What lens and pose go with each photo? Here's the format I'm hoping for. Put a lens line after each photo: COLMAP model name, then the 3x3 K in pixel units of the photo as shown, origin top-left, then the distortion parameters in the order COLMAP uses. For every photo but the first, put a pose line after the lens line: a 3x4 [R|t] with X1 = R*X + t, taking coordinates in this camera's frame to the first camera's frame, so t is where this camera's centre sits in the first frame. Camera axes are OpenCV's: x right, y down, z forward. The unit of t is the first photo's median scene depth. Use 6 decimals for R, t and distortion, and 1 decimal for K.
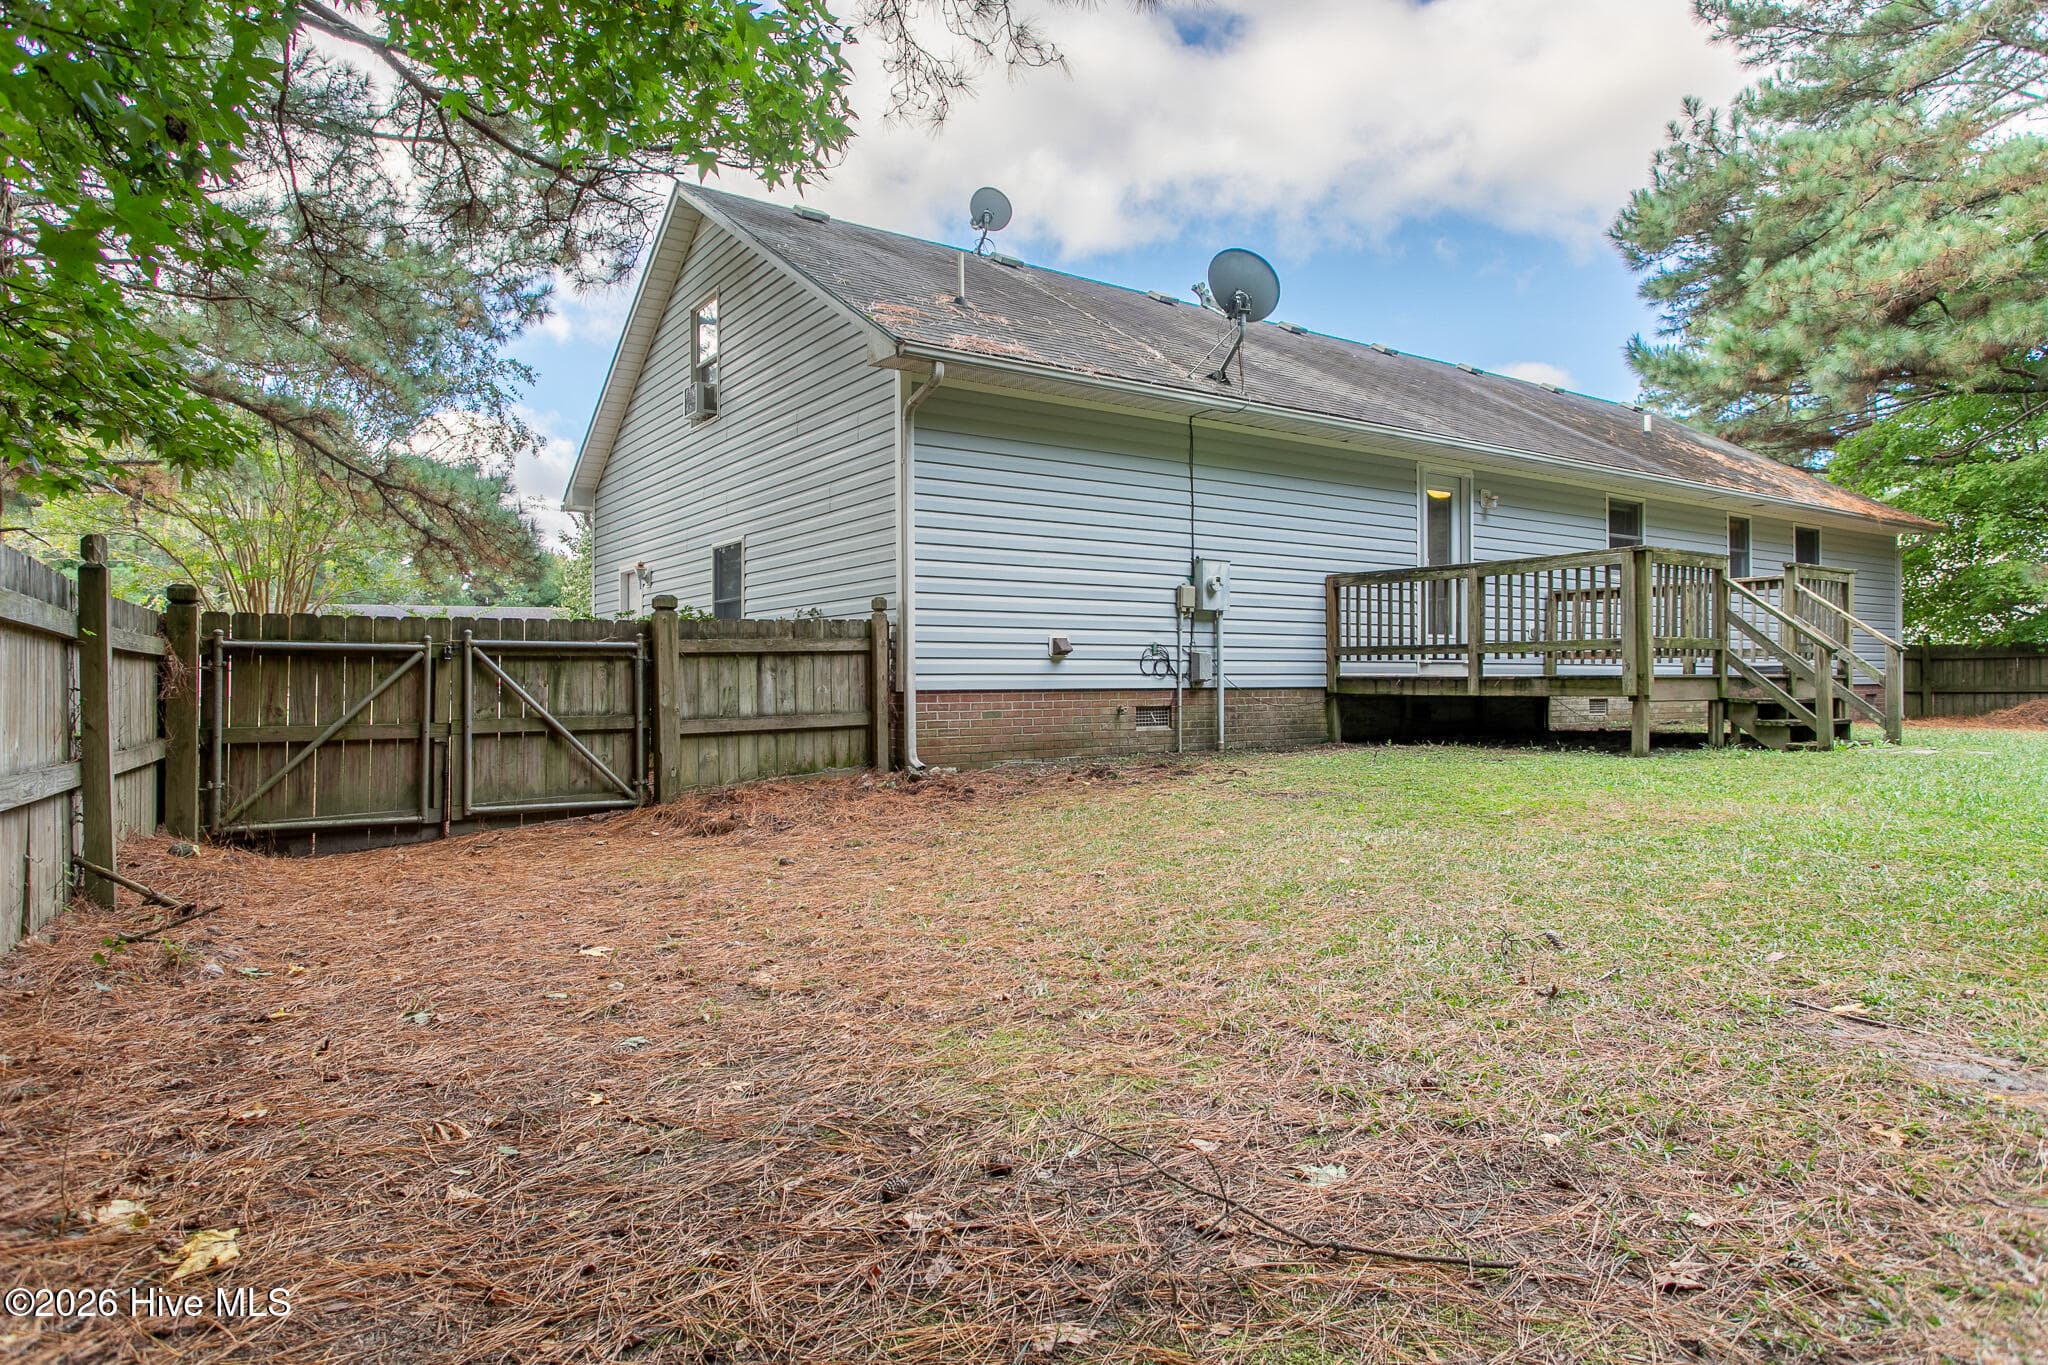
lens RADIAL K [[1222.7, 0, 1026.6], [0, 1222.7, 676.9], [0, 0, 1]] dist [-0.001773, 0.001220]
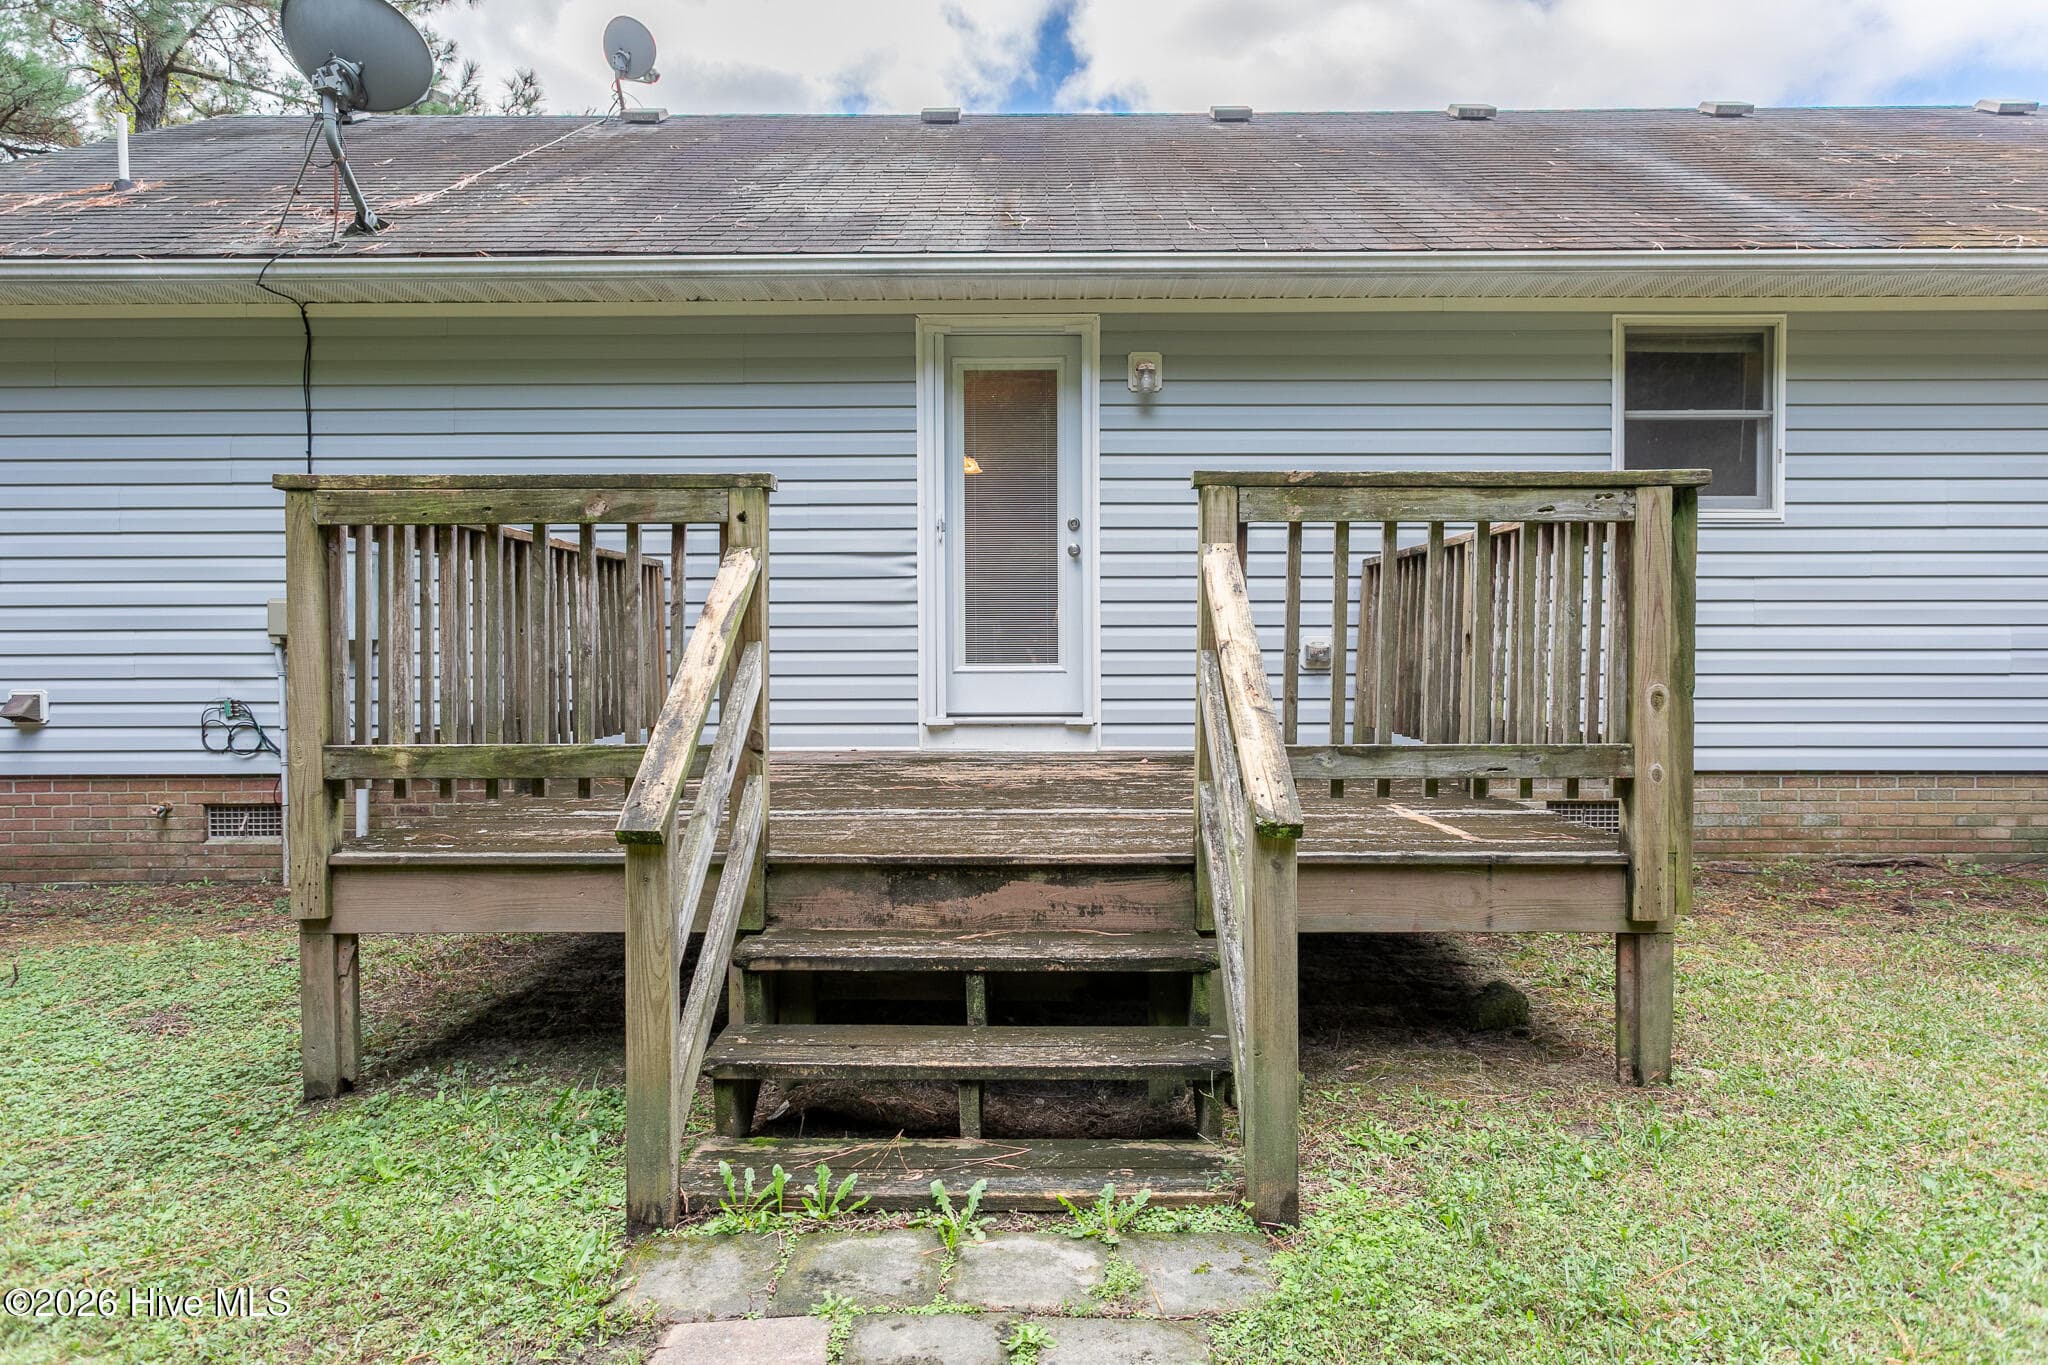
lens RADIAL K [[1222.7, 0, 1035.1], [0, 1222.7, 685.6], [0, 0, 1]] dist [-0.001773, 0.001220]
pose [[0.813751, 0.017933, -0.580937, 0.754087], [0.002263, 0.999419, 0.034021, -0.052493], [0.581209, -0.029000, 0.813237, 0.732349]]
